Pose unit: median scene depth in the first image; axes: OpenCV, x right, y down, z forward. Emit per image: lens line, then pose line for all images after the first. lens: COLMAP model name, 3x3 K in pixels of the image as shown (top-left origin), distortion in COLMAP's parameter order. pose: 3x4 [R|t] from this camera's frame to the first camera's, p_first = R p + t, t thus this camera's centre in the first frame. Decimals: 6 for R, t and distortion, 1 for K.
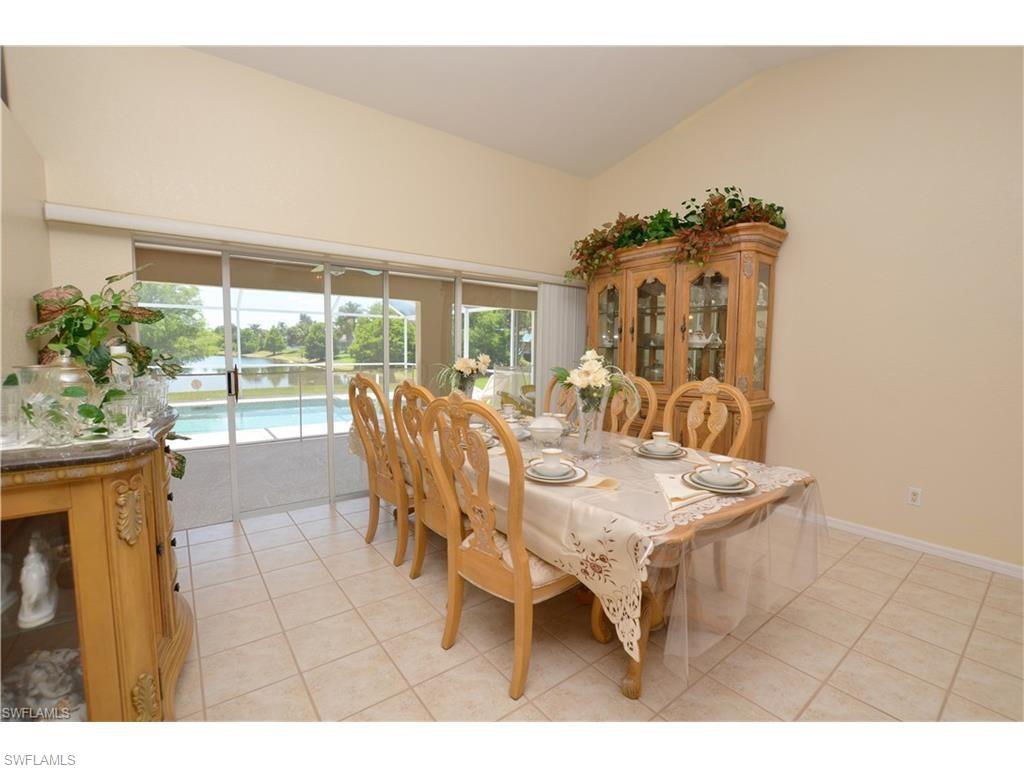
lens RADIAL K [[449.6, 0, 513.4], [0, 449.6, 388.7], [0, 0, 1]] dist [-0.030569, -0.000144]
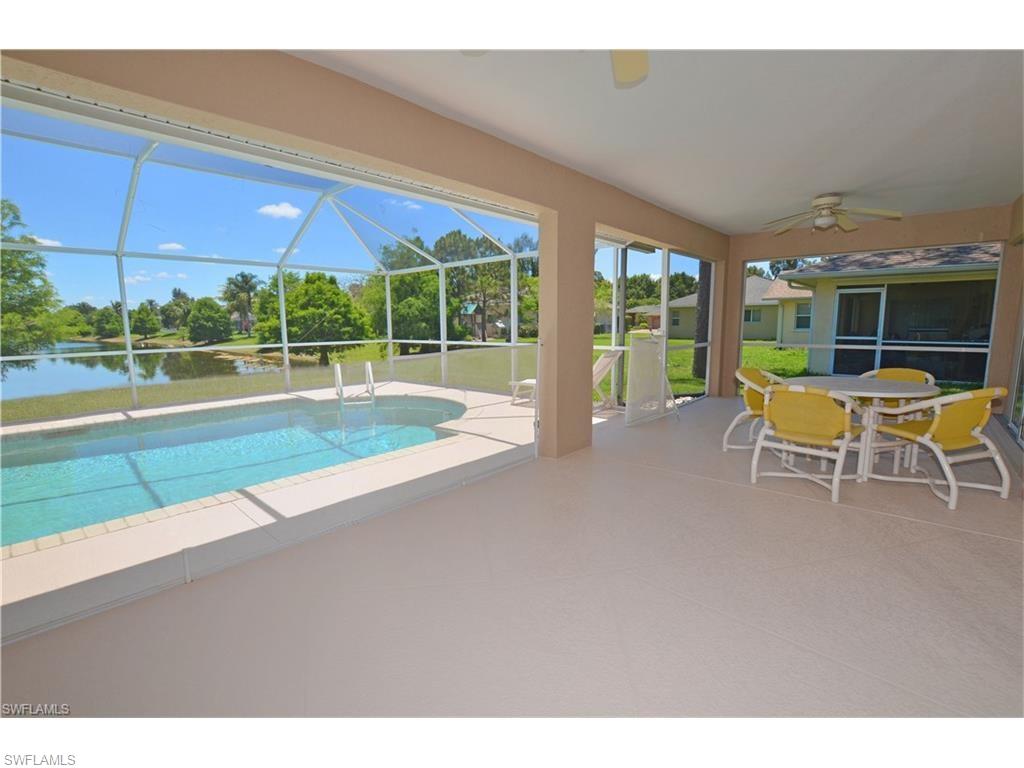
lens RADIAL K [[465.0, 0, 512.0], [0, 465.0, 384.0], [0, 0, 1]] dist [-0.031883, -0.000027]
pose [[0.981643, -0.050730, 0.183859, -0.156643], [0.042773, 0.997979, 0.046989, -0.014576], [-0.185872, -0.038262, 0.981829, 0.217026]]
